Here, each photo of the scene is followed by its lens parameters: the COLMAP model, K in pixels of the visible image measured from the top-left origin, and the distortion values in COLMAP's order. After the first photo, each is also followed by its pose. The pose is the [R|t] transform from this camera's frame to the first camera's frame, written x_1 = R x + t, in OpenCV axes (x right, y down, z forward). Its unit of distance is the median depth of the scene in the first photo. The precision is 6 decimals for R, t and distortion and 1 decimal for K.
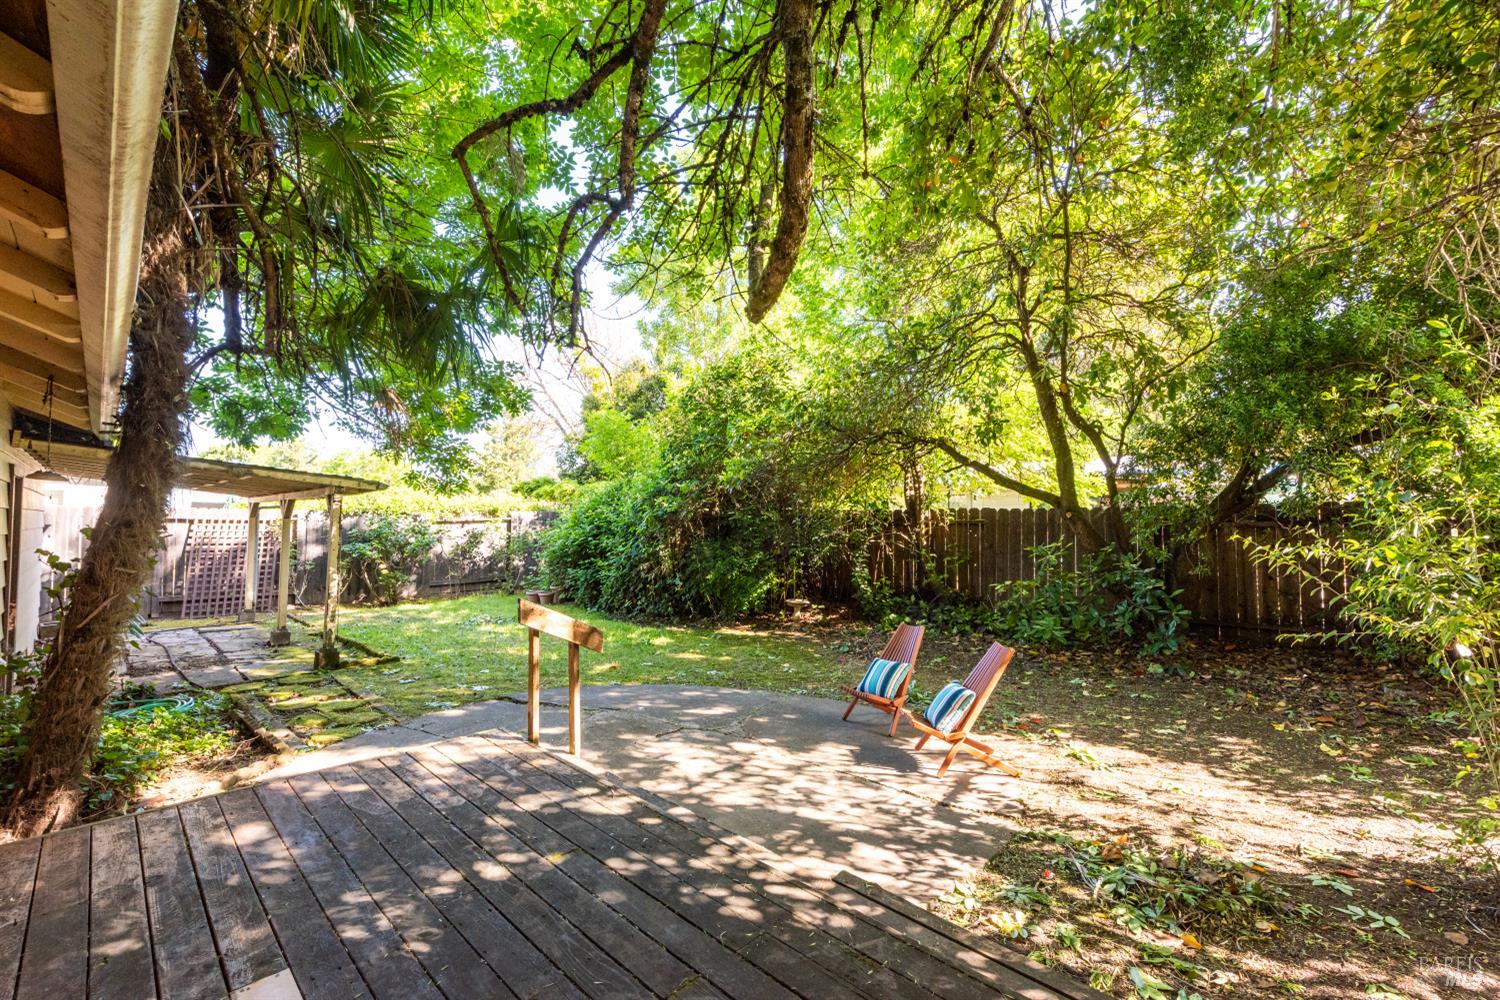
lens RADIAL K [[633.0, 0, 750.0], [0, 633.0, 500.0], [0, 0, 1]] dist [0.013288, -0.000701]
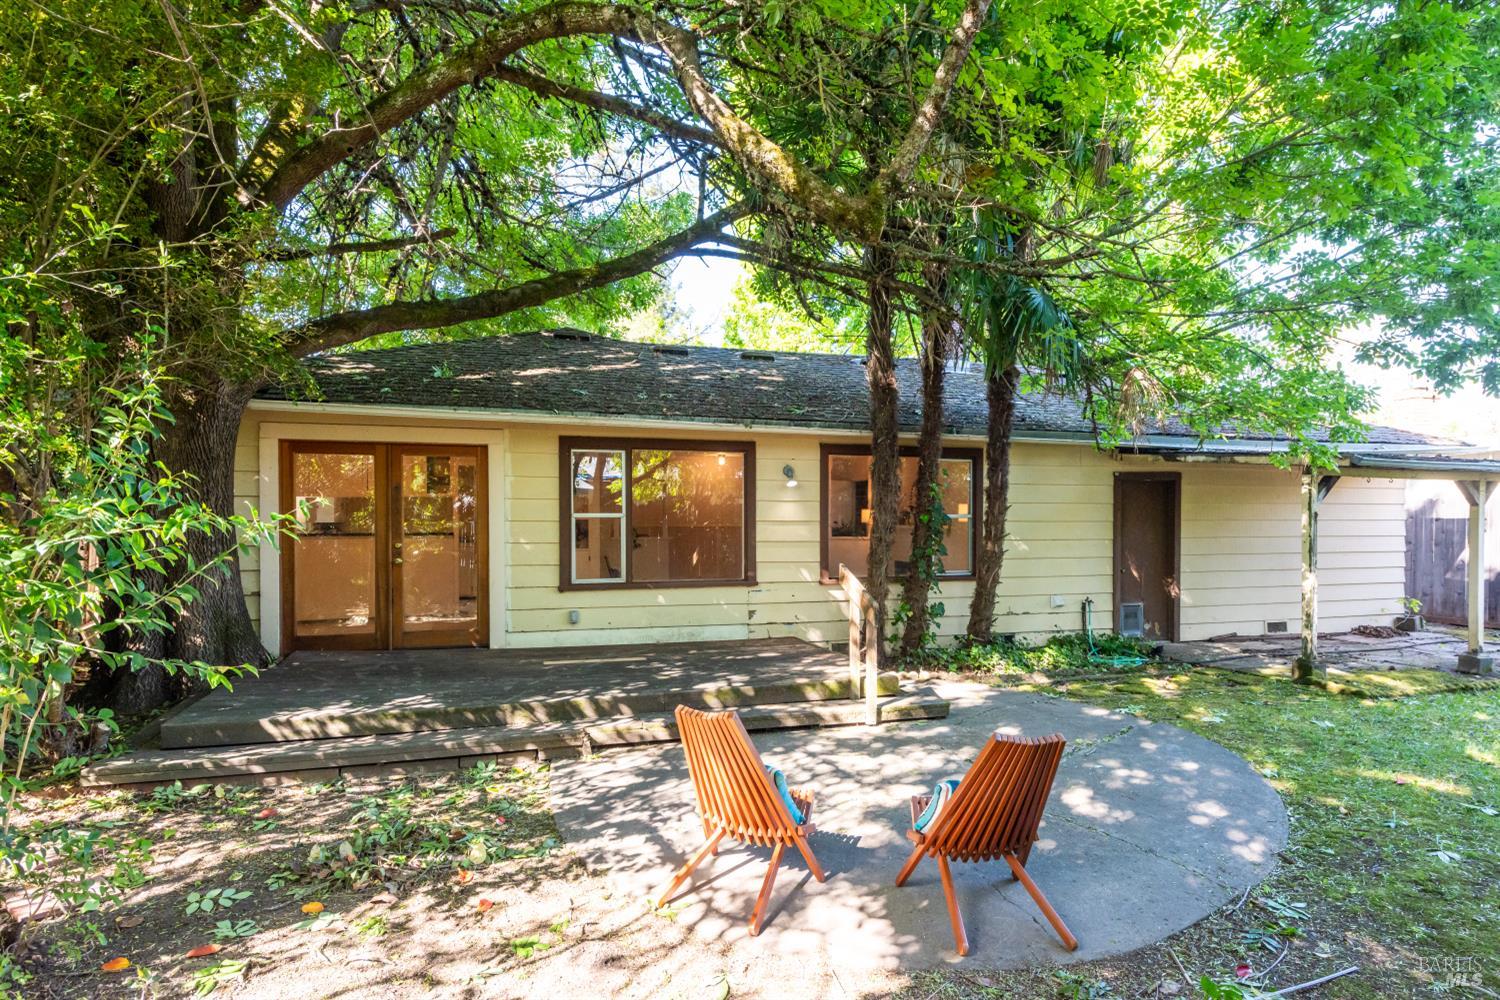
lens RADIAL K [[801.2, 0, 754.7], [0, 801.2, 530.5], [0, 0, 1]] dist [0.021689, -0.000237]
pose [[-0.466156, 0.001523, -0.884701, 0.983986], [0.027839, 0.999529, -0.012948, 0.085457], [0.884264, -0.030665, -0.465979, 1.360109]]
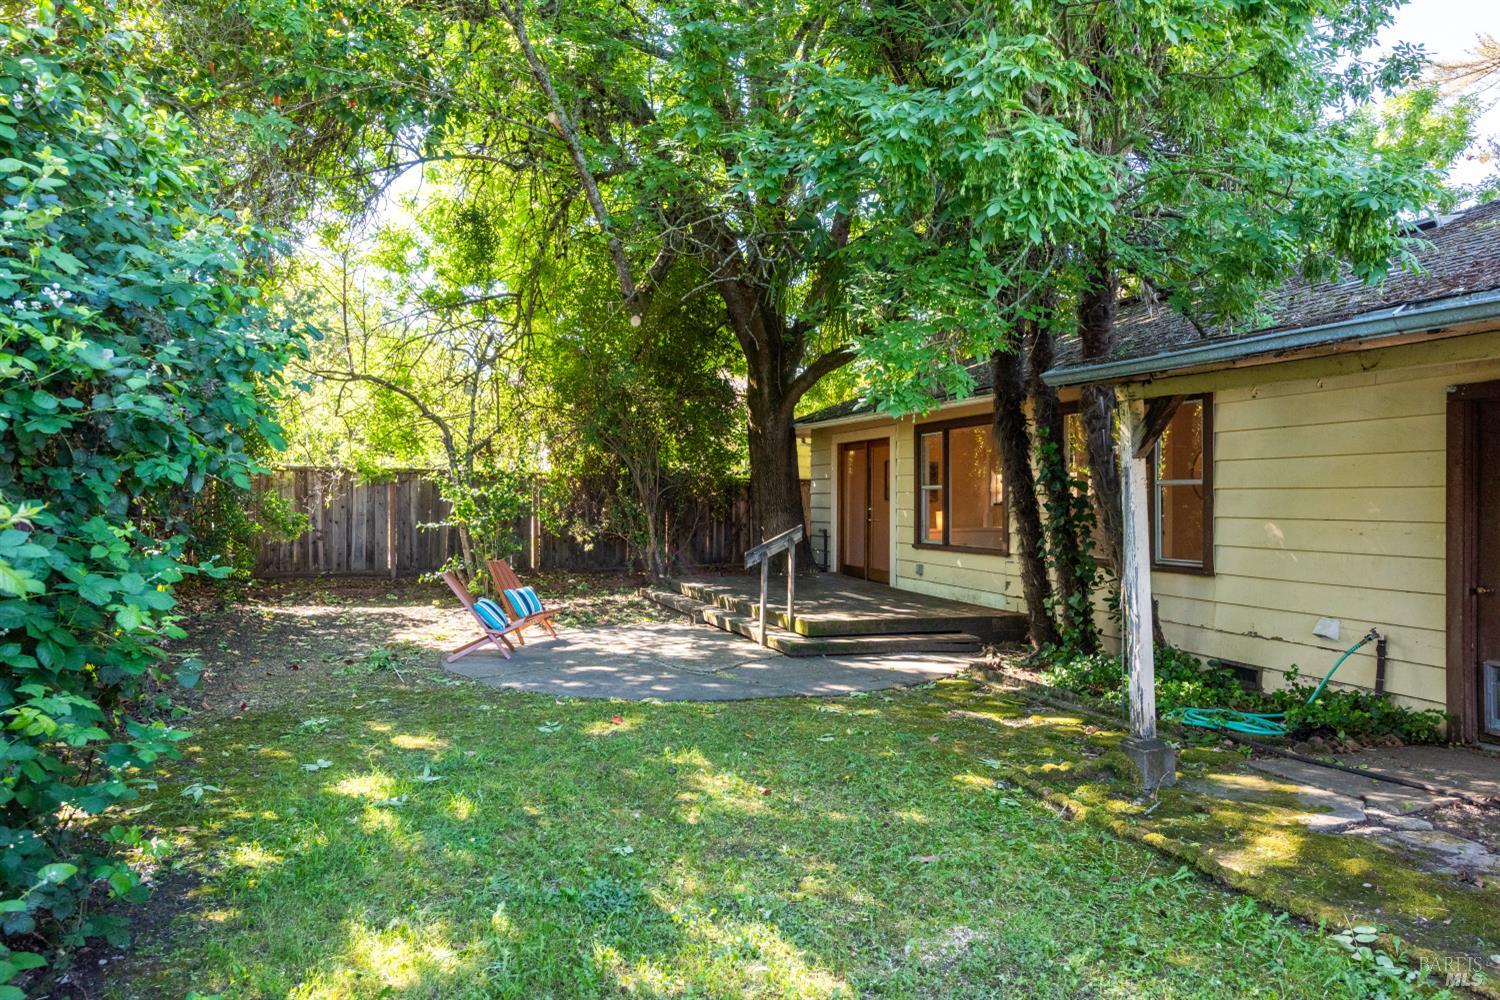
lens RADIAL K [[988.5, 0, 750.0], [0, 988.5, 500.0], [0, 0, 1]] dist [0.003347, 0.000211]
pose [[-0.896104, -0.008749, 0.443758, -1.189392], [-0.021715, 0.999473, -0.024145, 0.127648], [-0.443313, -0.031273, -0.895821, 2.837157]]
